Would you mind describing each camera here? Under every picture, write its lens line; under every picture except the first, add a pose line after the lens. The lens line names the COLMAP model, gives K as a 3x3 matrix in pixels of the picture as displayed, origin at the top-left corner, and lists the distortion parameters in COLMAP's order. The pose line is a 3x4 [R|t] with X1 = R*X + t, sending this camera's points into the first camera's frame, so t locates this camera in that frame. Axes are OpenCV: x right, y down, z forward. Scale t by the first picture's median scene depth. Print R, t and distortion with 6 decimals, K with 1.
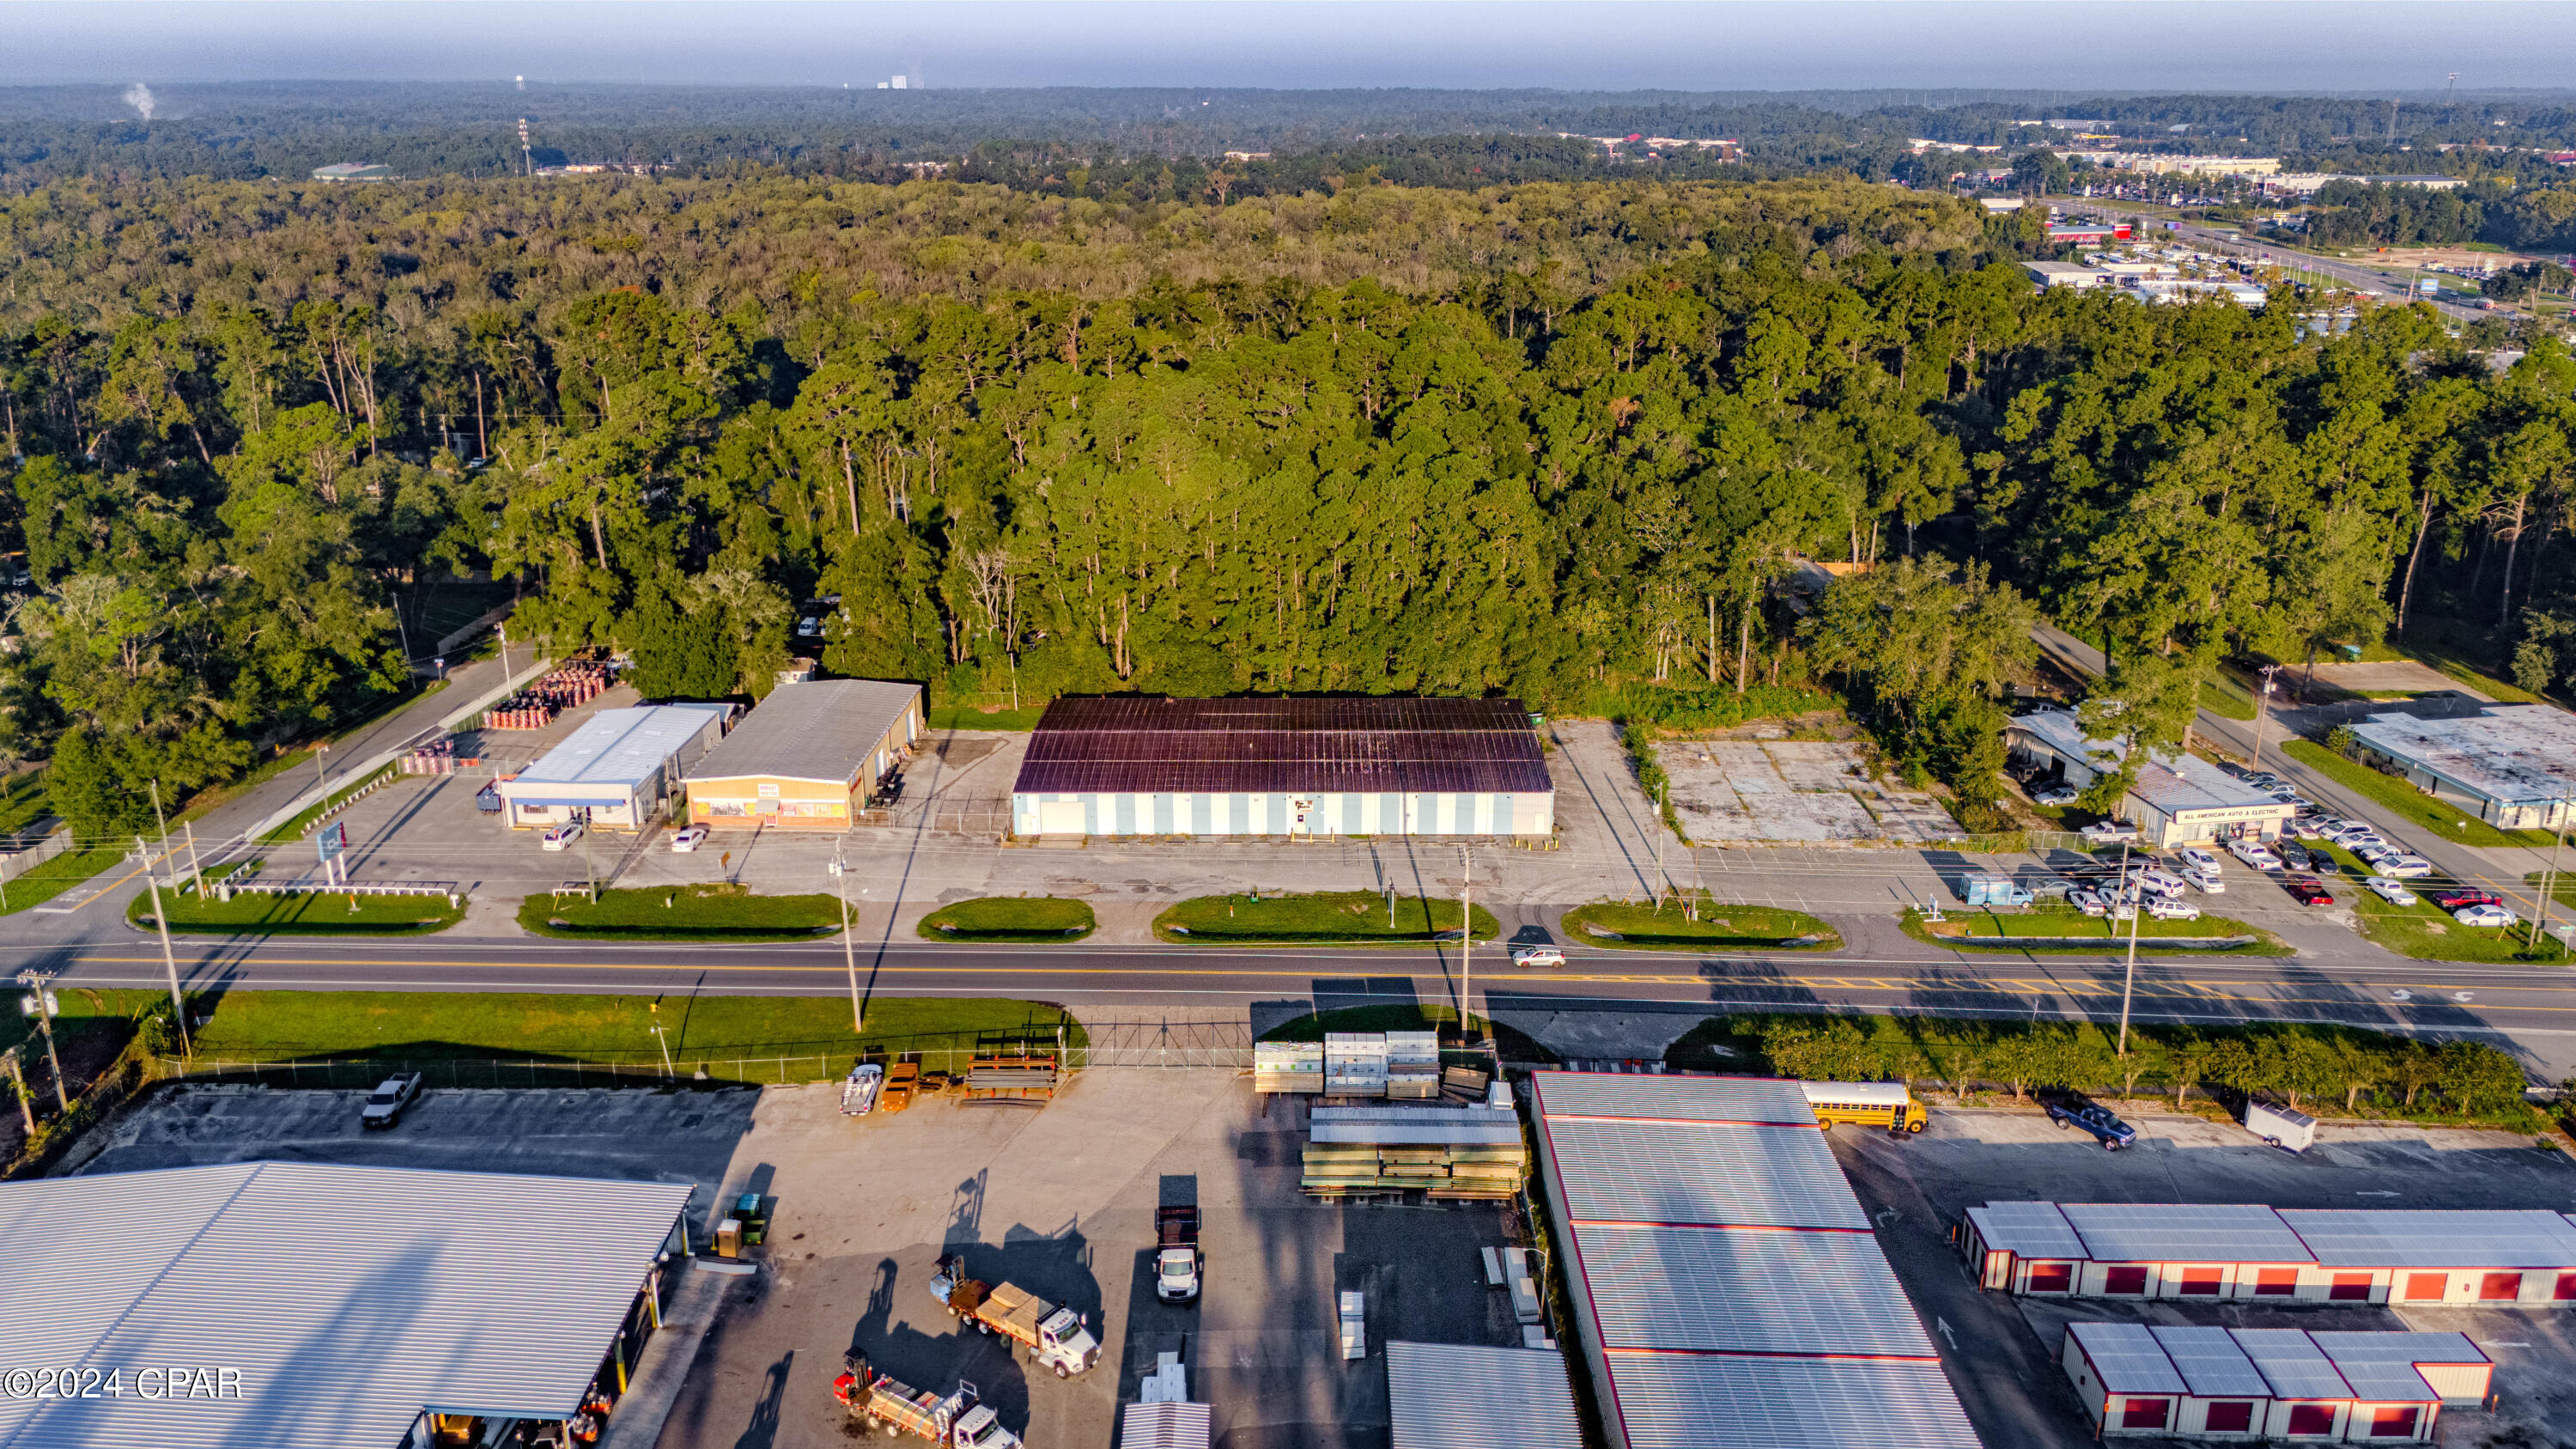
lens RADIAL K [[1970.5, 0, 1319.2], [0, 1970.5, 751.6], [0, 0, 1]] dist [0.083222, -0.087453]
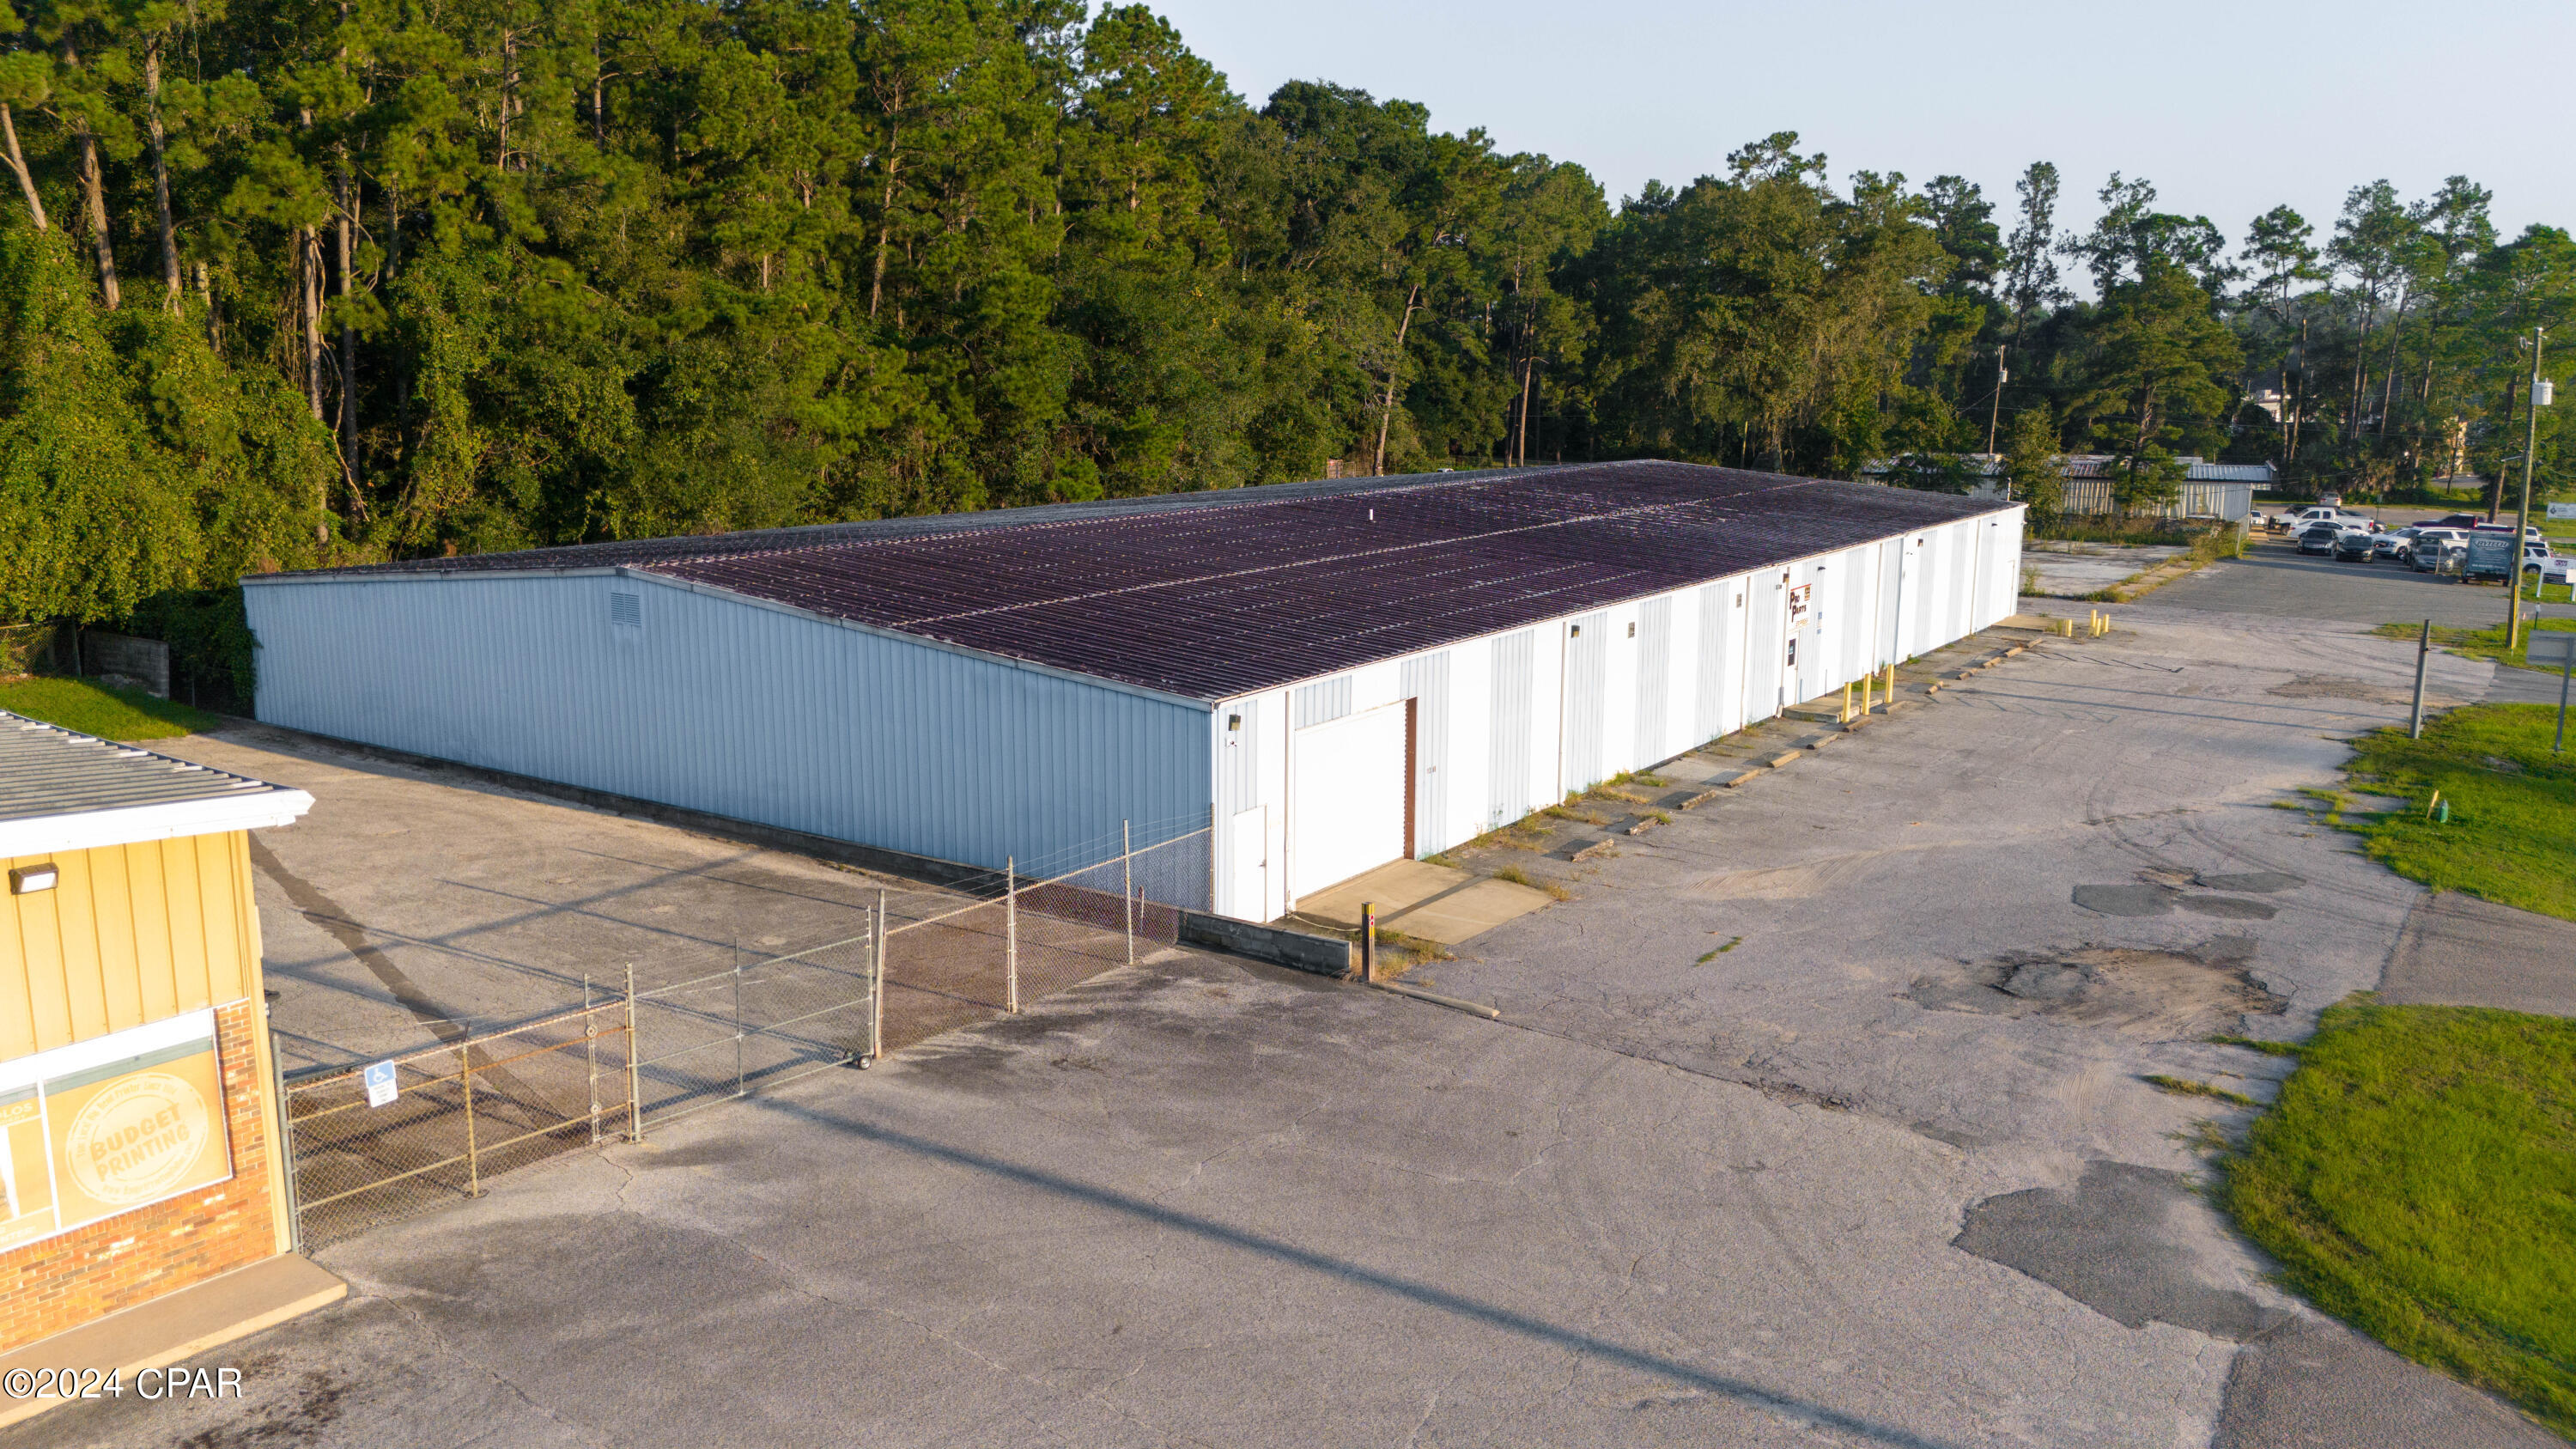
lens RADIAL K [[1905.1, 0, 1288.0], [0, 1905.1, 724.5], [0, 0, 1]] dist [0.078418, -0.081173]
pose [[0.574898, -0.154980, 0.803414, -0.290920], [0.261193, 0.965286, -0.000696, 0.025554], [-0.775417, 0.210246, 0.595420, 0.917043]]
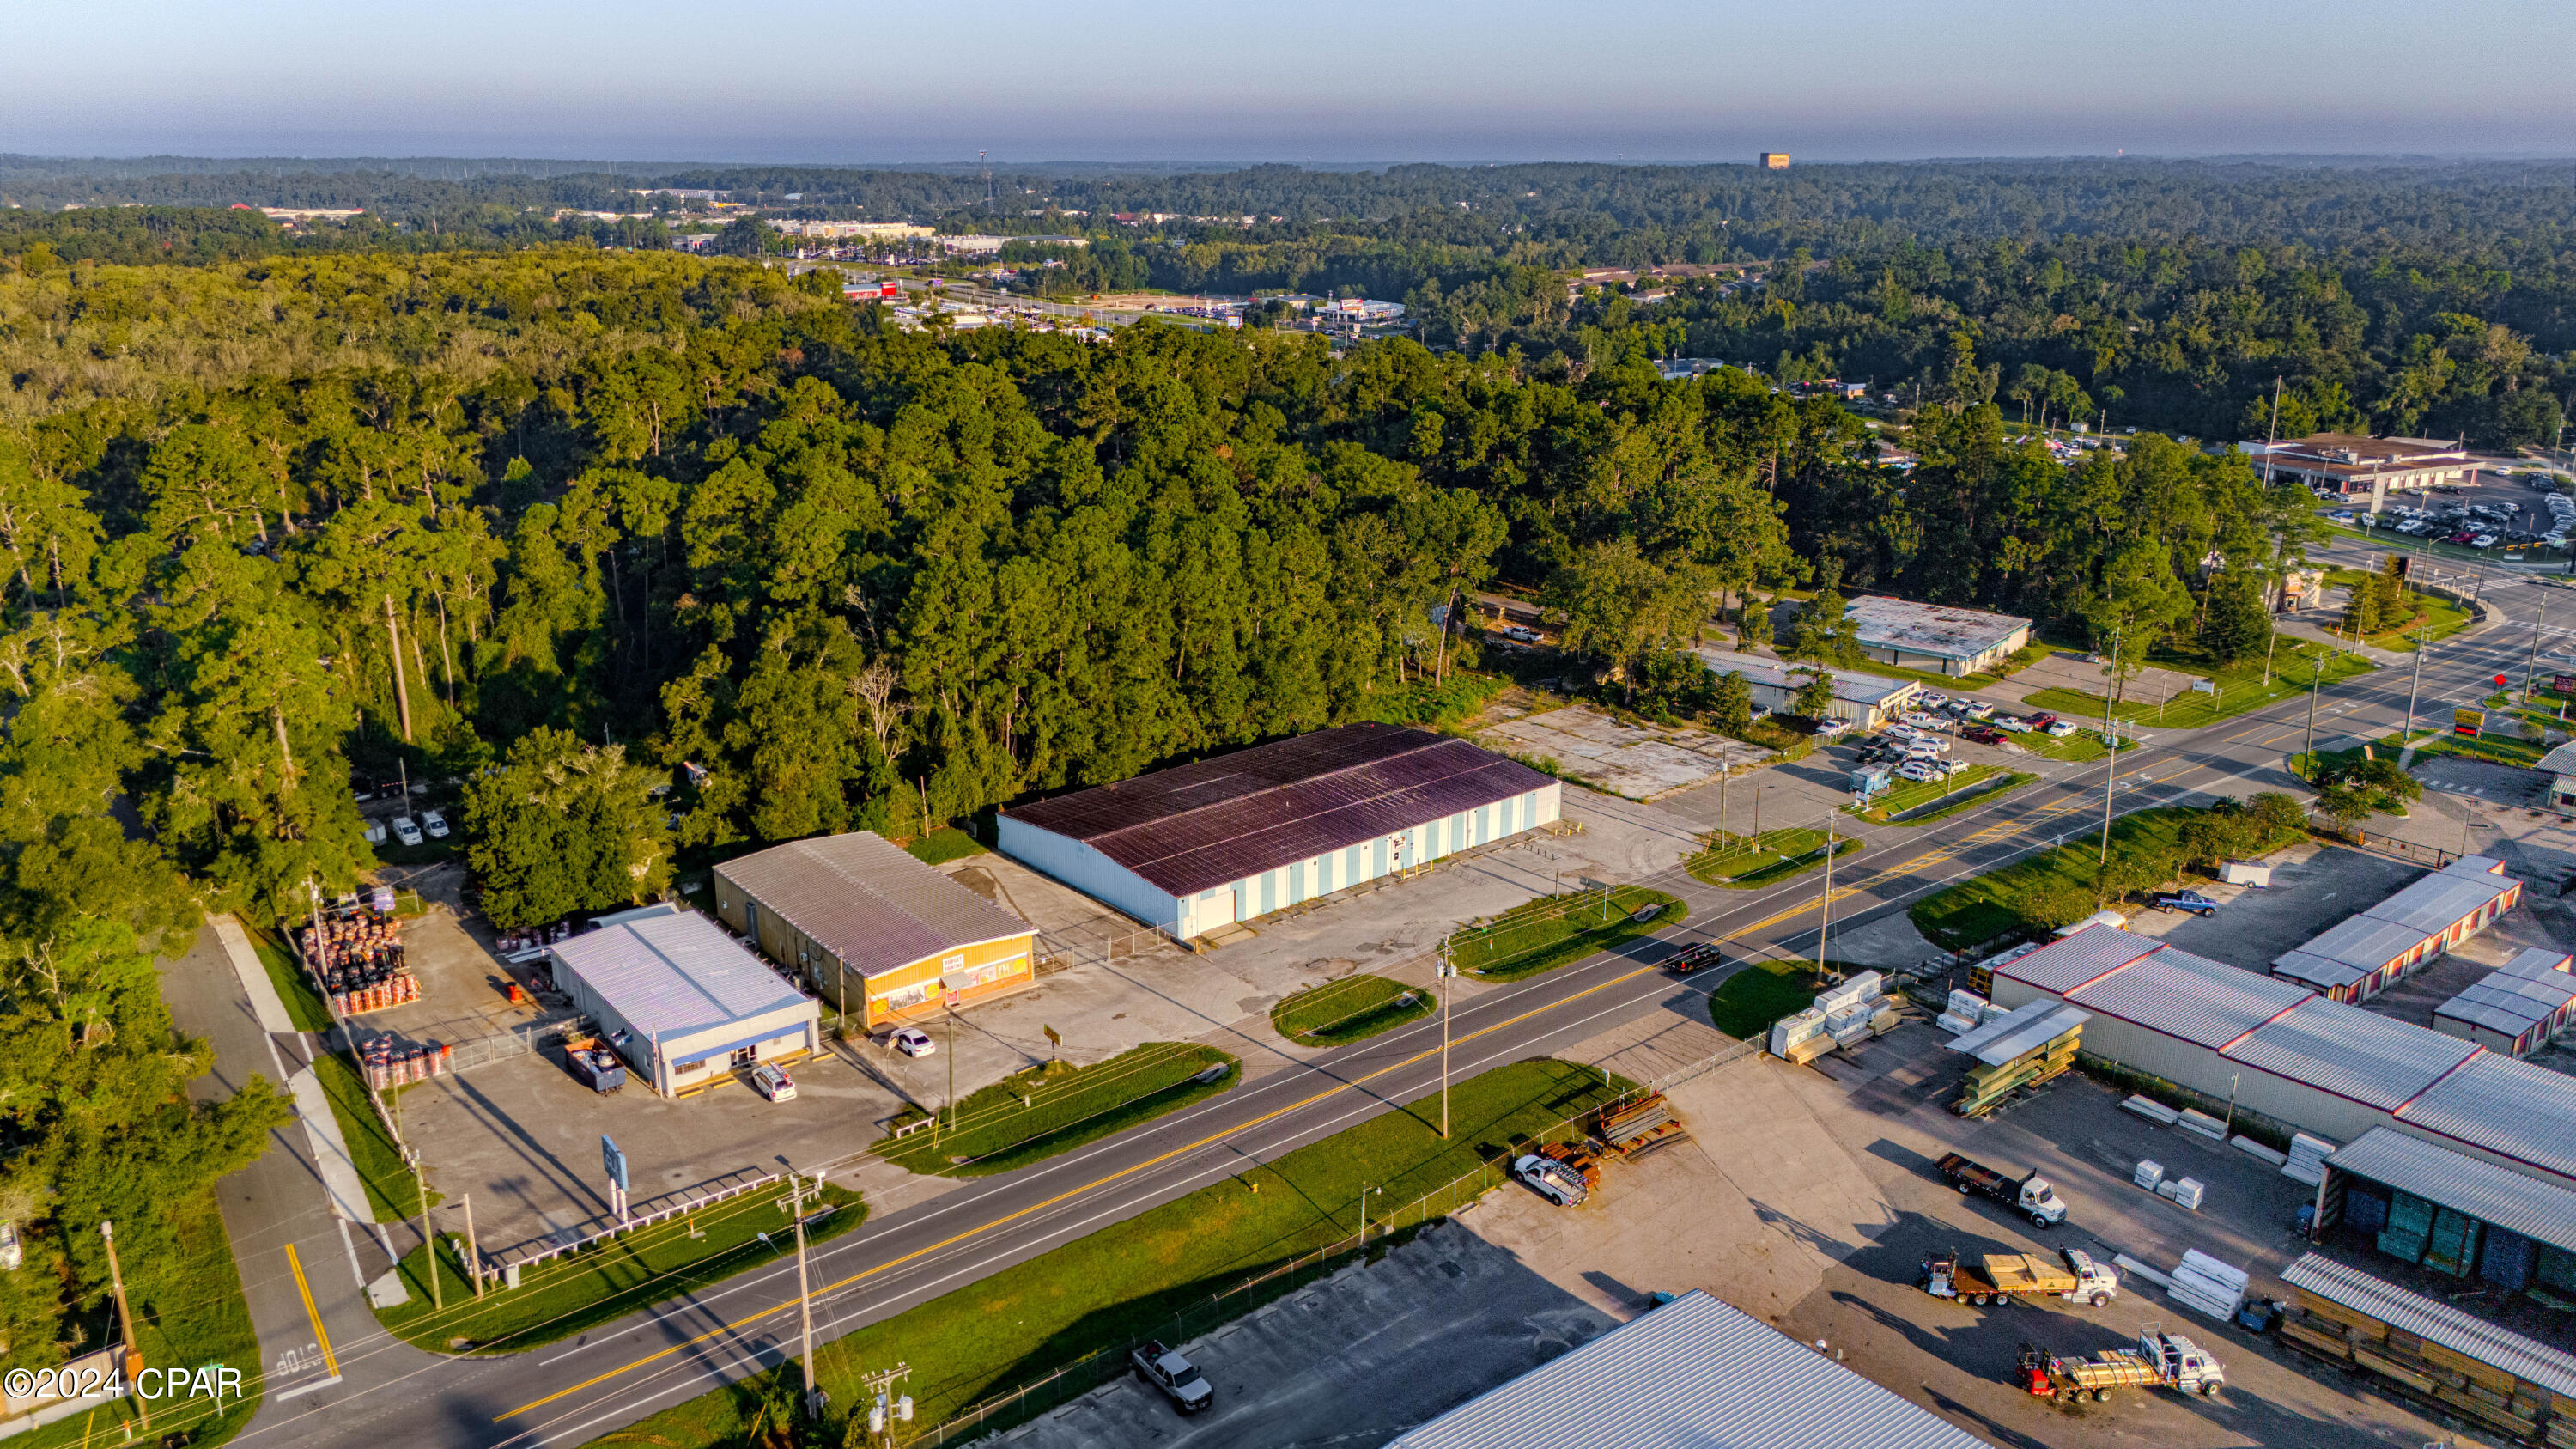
lens RADIAL K [[1905.1, 0, 1288.0], [0, 1905.1, 724.5], [0, 0, 1]] dist [0.078418, -0.081173]
pose [[0.765083, -0.185306, 0.616692, -0.675095], [0.207136, 0.977621, 0.036782, -0.084528], [-0.609707, 0.099598, 0.786345, 0.249775]]
